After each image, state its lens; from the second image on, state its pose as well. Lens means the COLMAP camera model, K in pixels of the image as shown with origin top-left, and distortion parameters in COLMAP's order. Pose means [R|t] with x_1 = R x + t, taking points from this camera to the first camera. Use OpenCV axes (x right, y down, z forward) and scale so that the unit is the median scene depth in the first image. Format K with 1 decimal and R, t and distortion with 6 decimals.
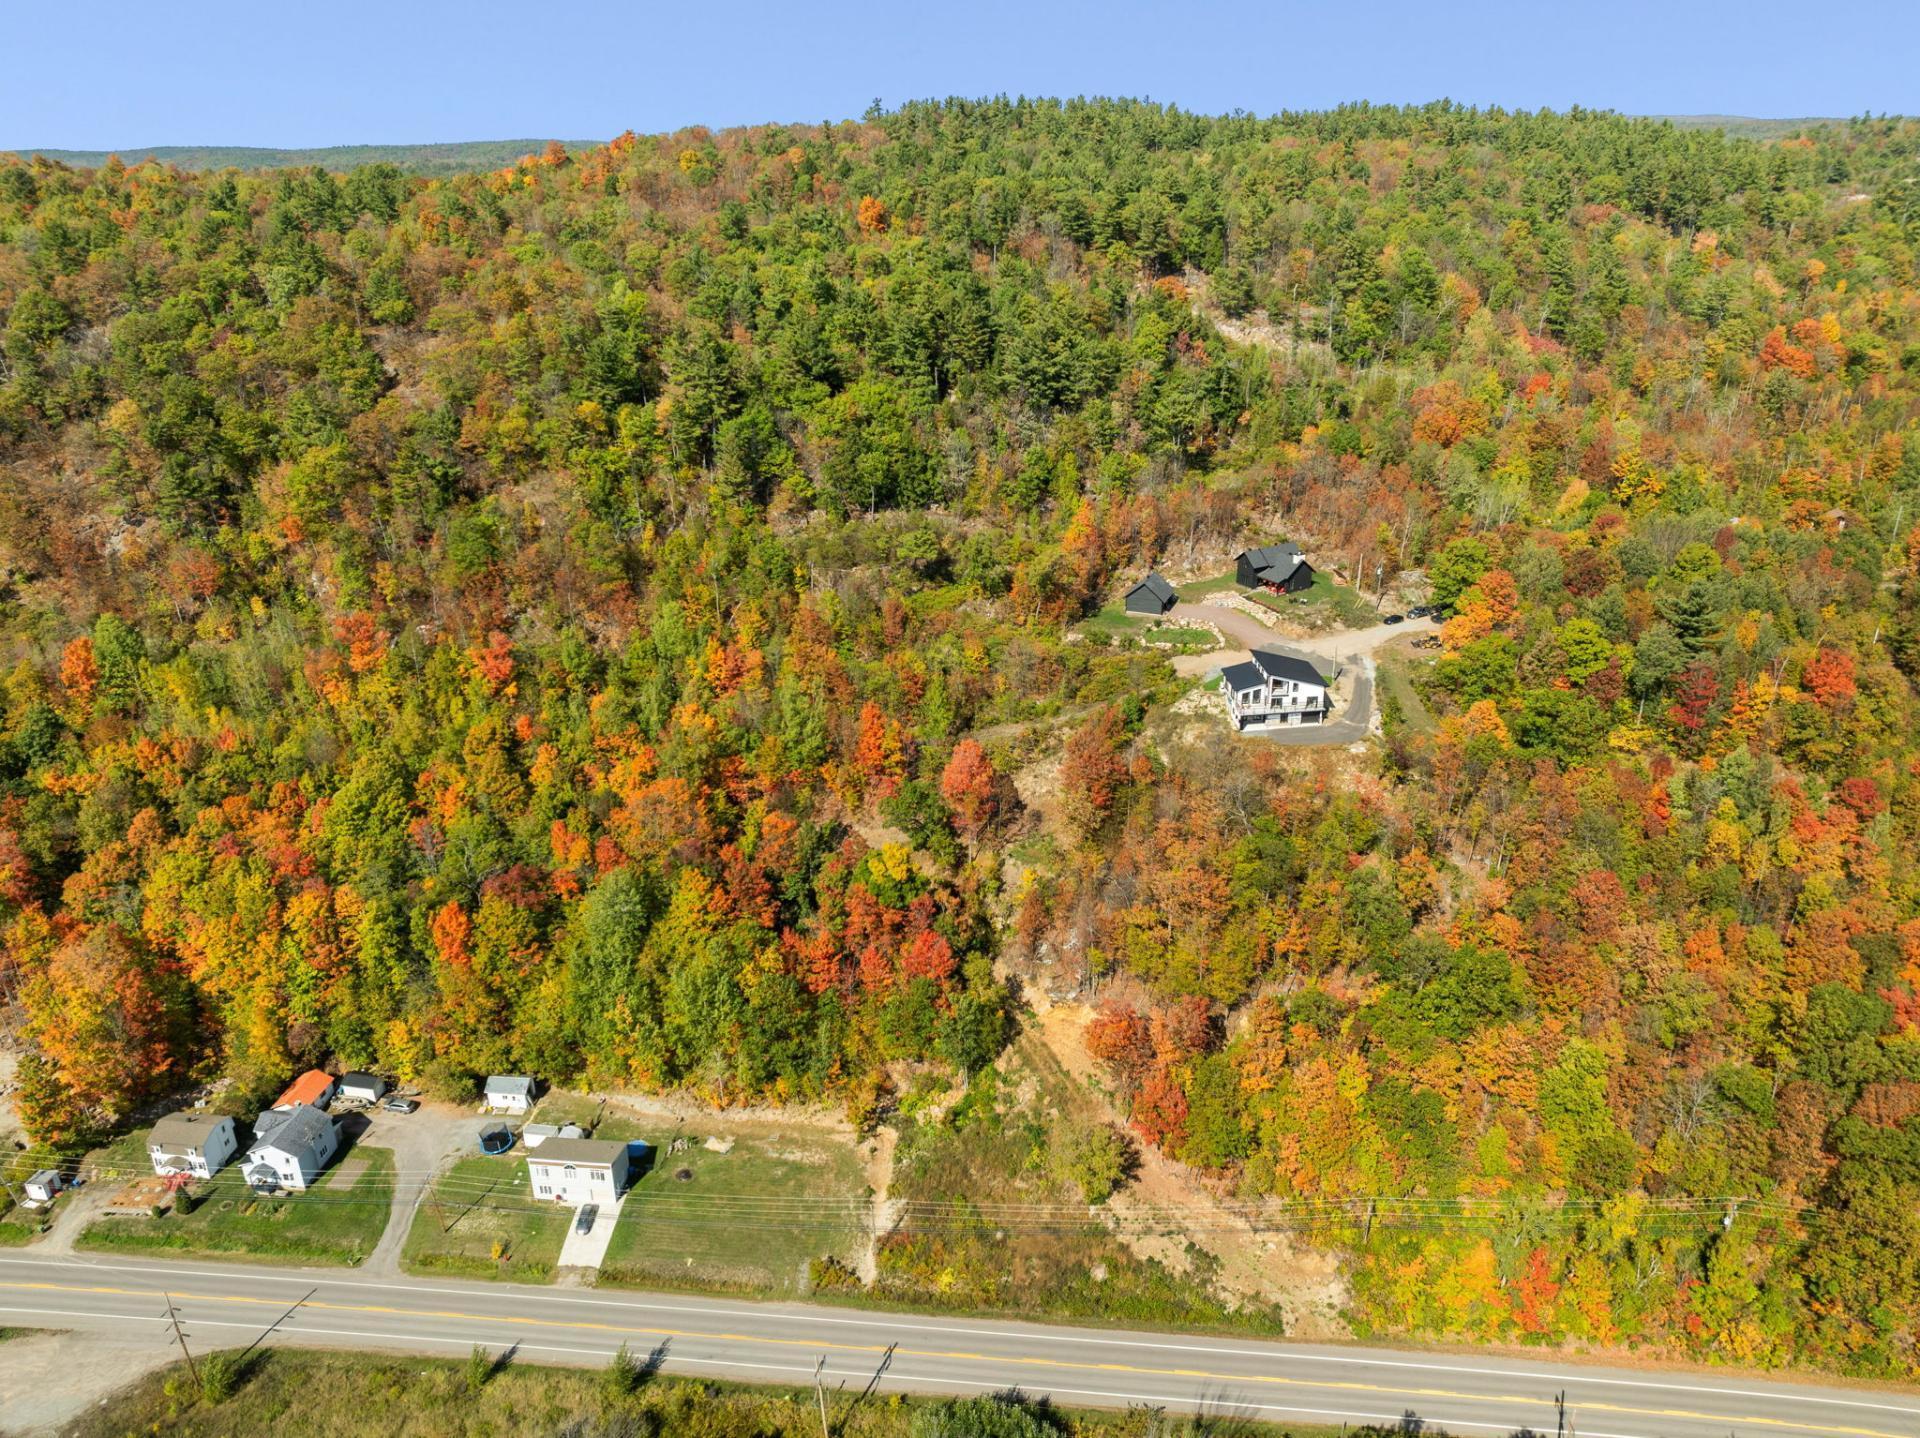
lens RADIAL K [[1349.0, 0, 954.0], [0, 1349.0, 639.1], [0, 0, 1]] dist [-0.024025, -0.018904]
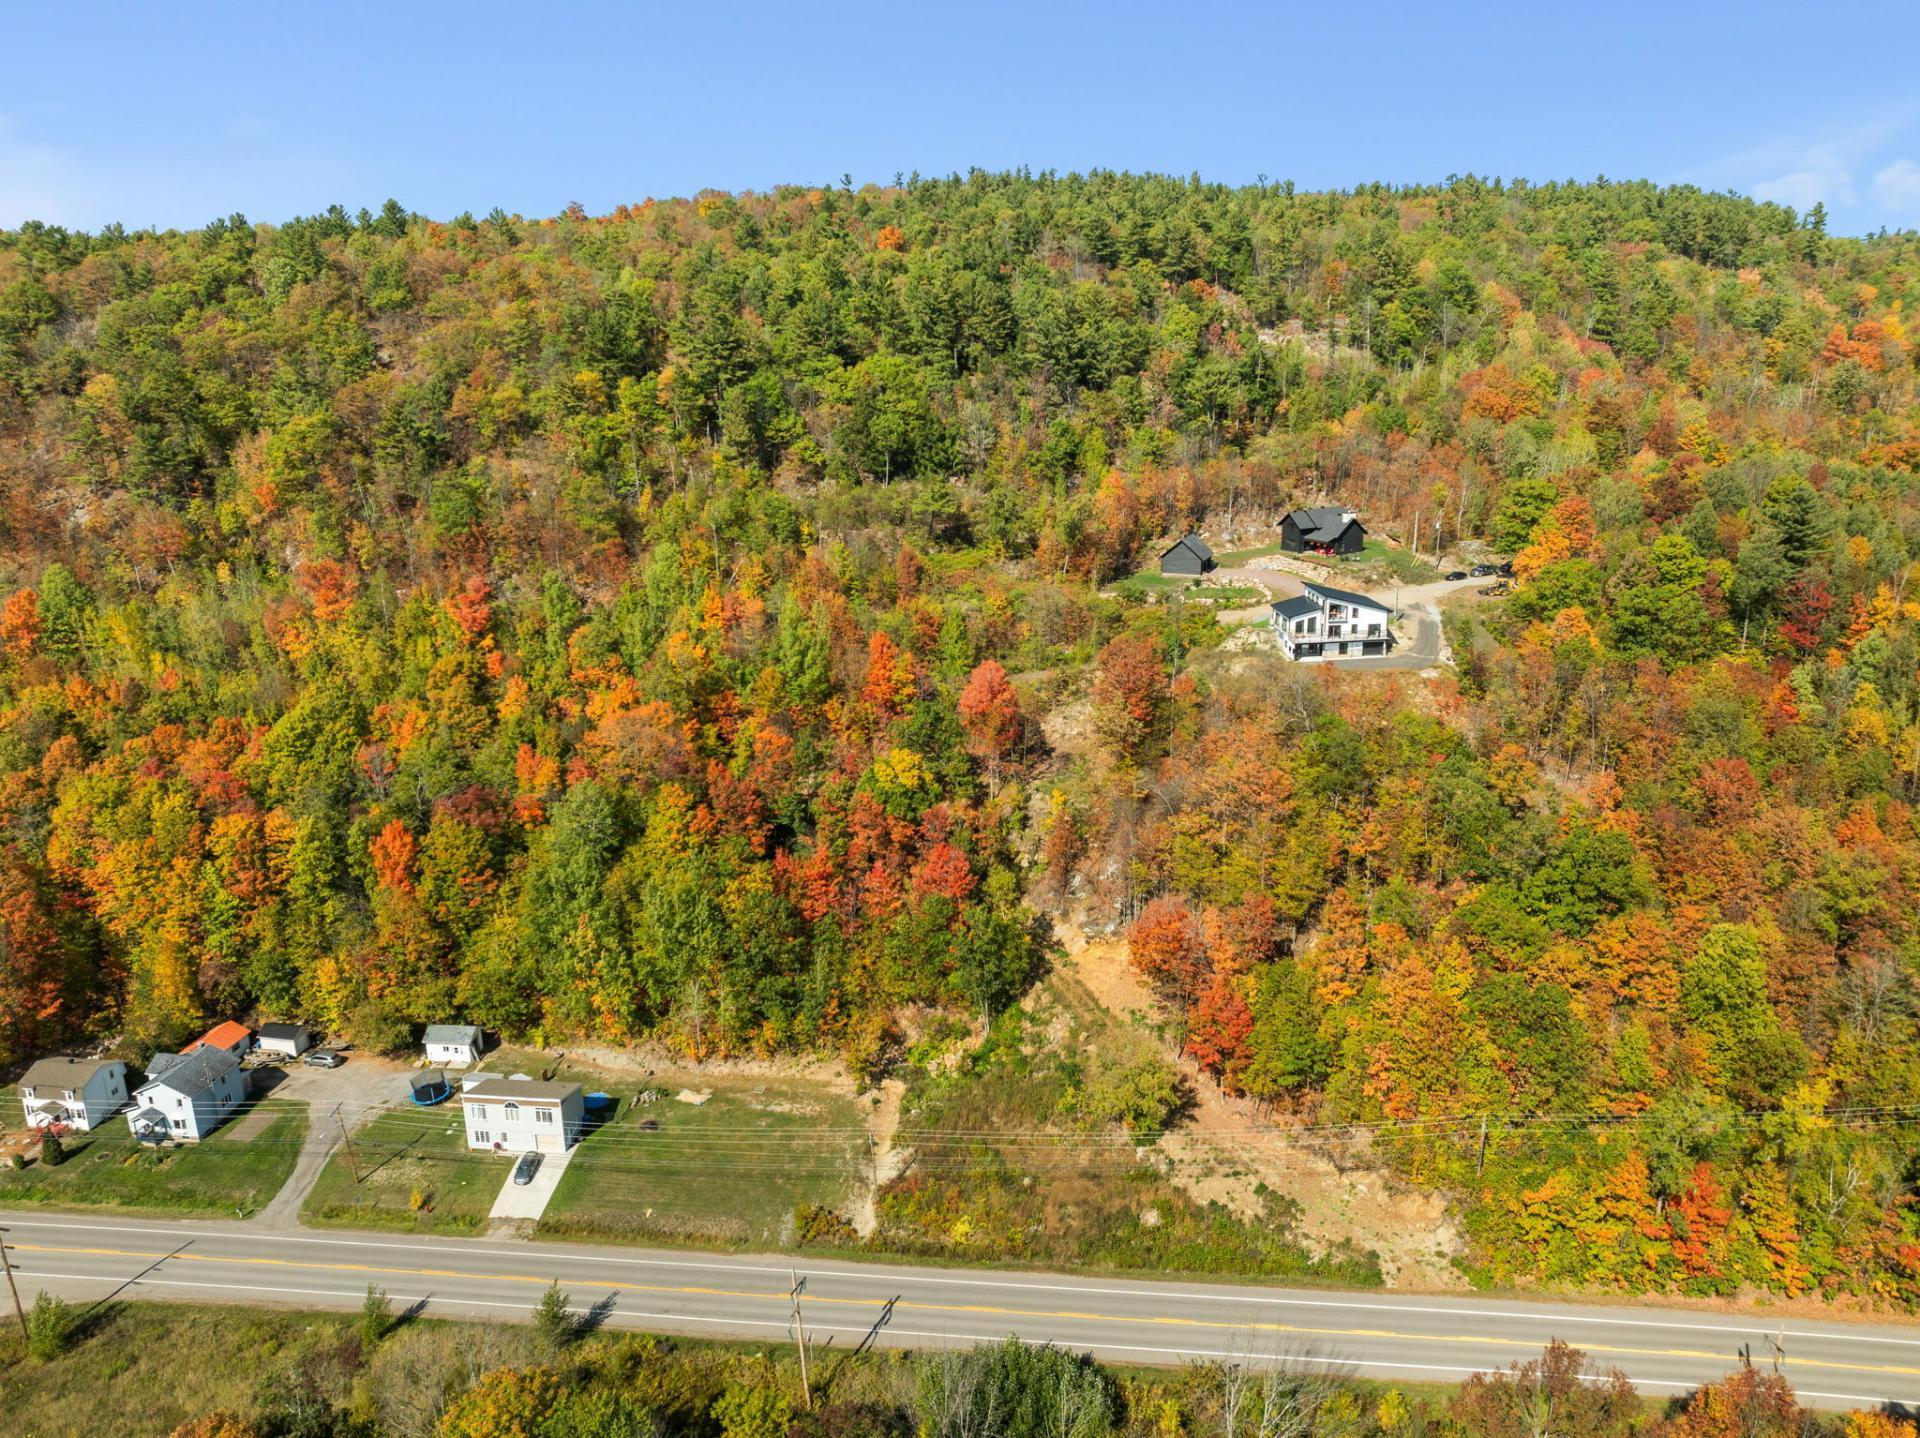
lens RADIAL K [[1350.7, 0, 961.3], [0, 1350.7, 651.7], [0, 0, 1]] dist [-0.031652, -0.003072]
pose [[0.999920, -0.001313, -0.012611, 0.003827], [-0.000121, 0.993597, -0.112980, 0.182447], [0.012678, 0.112973, 0.993517, 0.124942]]
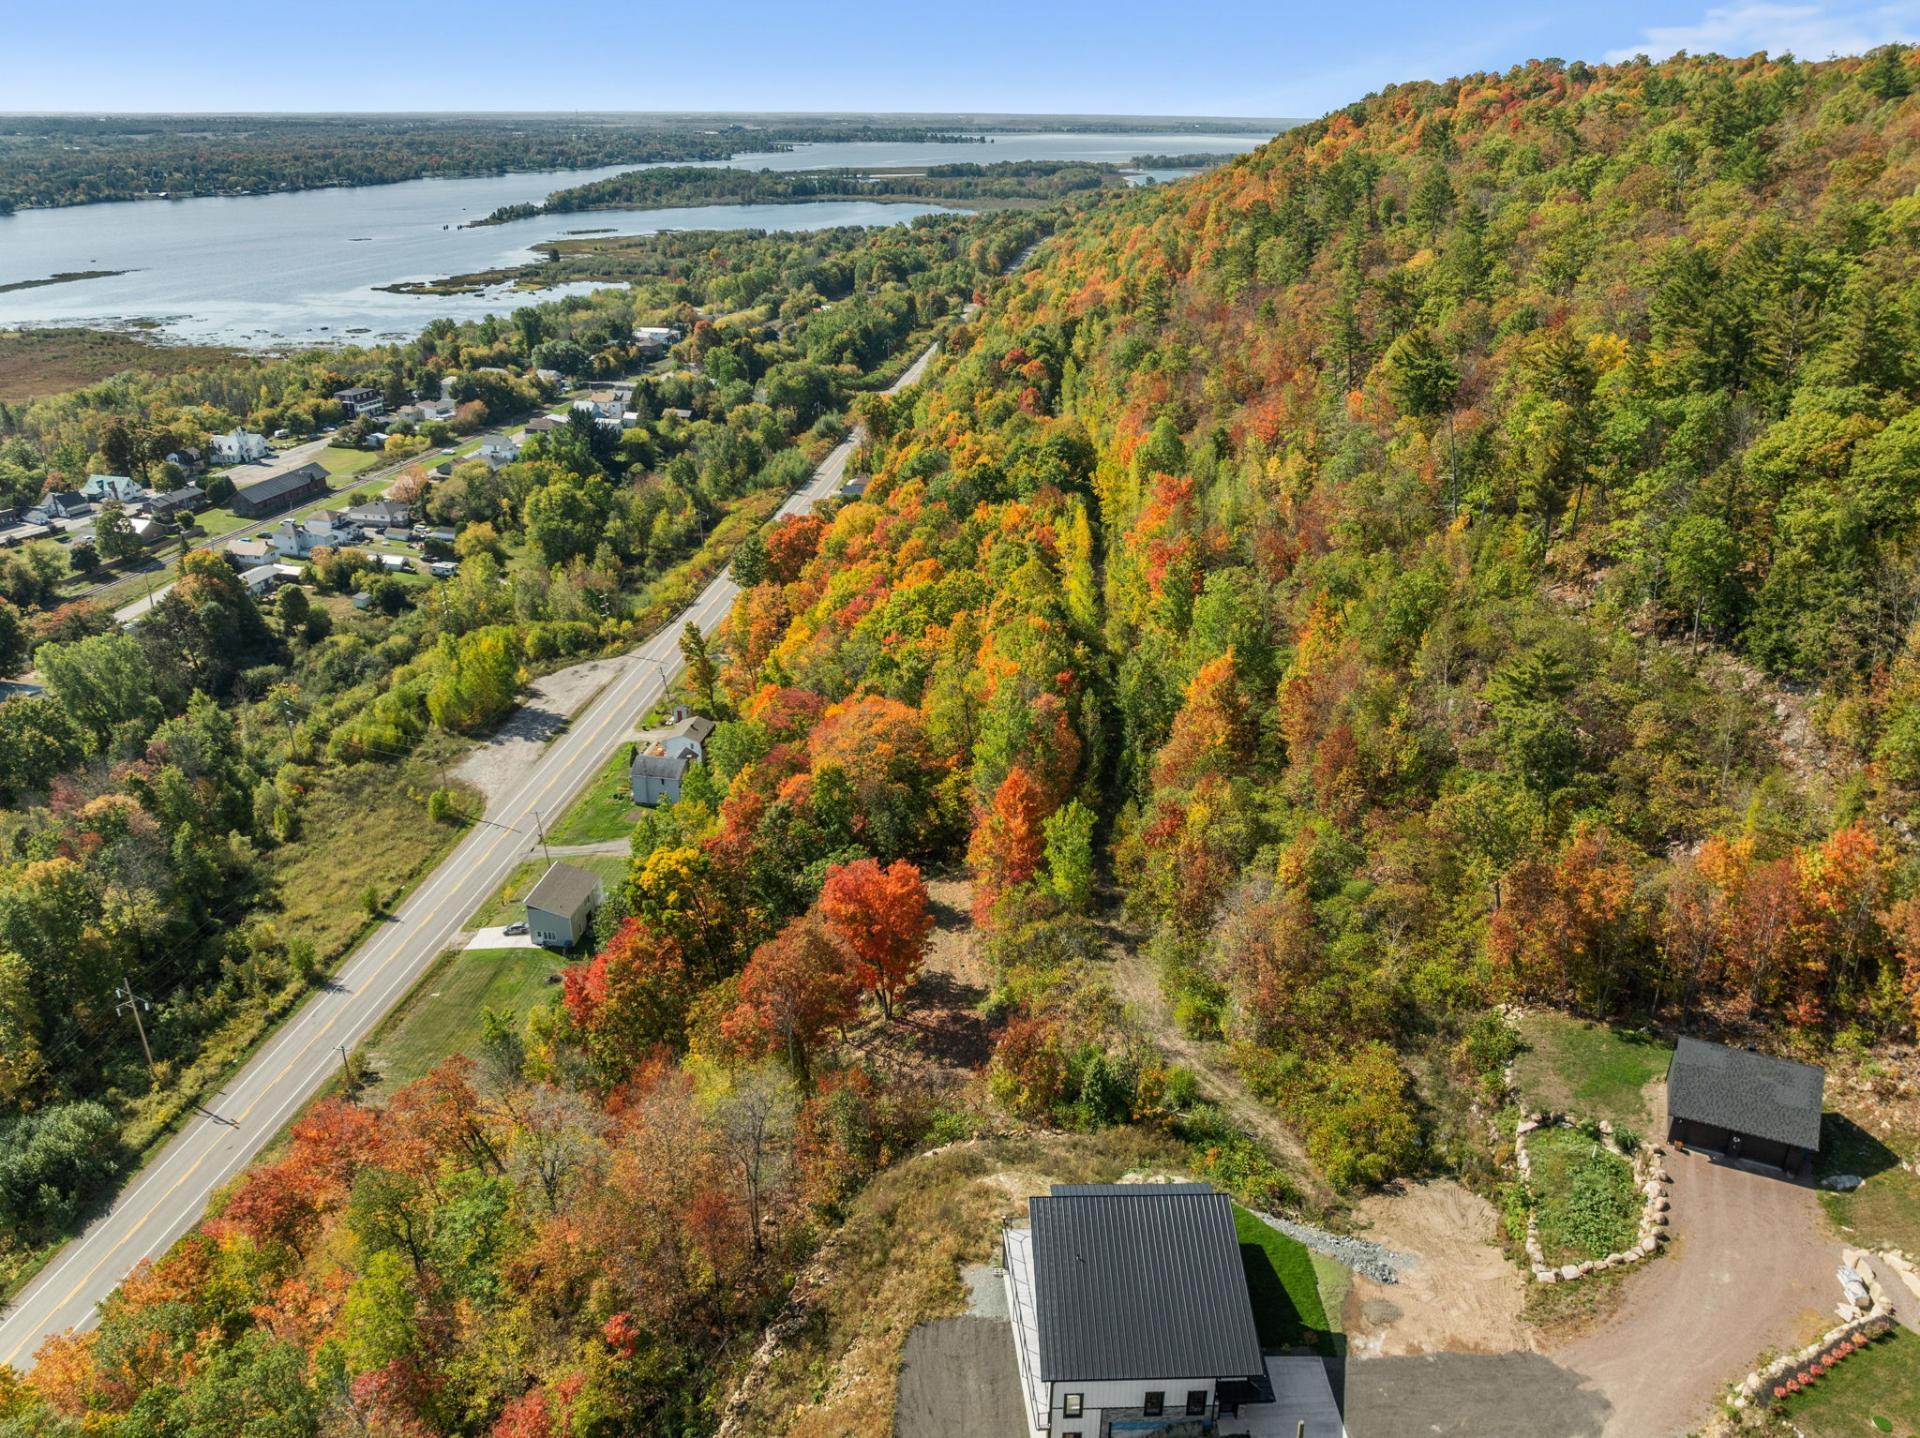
lens RADIAL K [[1367.4, 0, 999.8], [0, 1367.4, 715.0], [0, 0, 1]] dist [-0.035707, 0.000603]
pose [[-0.010483, 0.417936, -0.908416, 0.564123], [-0.354546, 0.847890, 0.394181, -0.247687], [0.934980, 0.326207, 0.139289, 1.004837]]
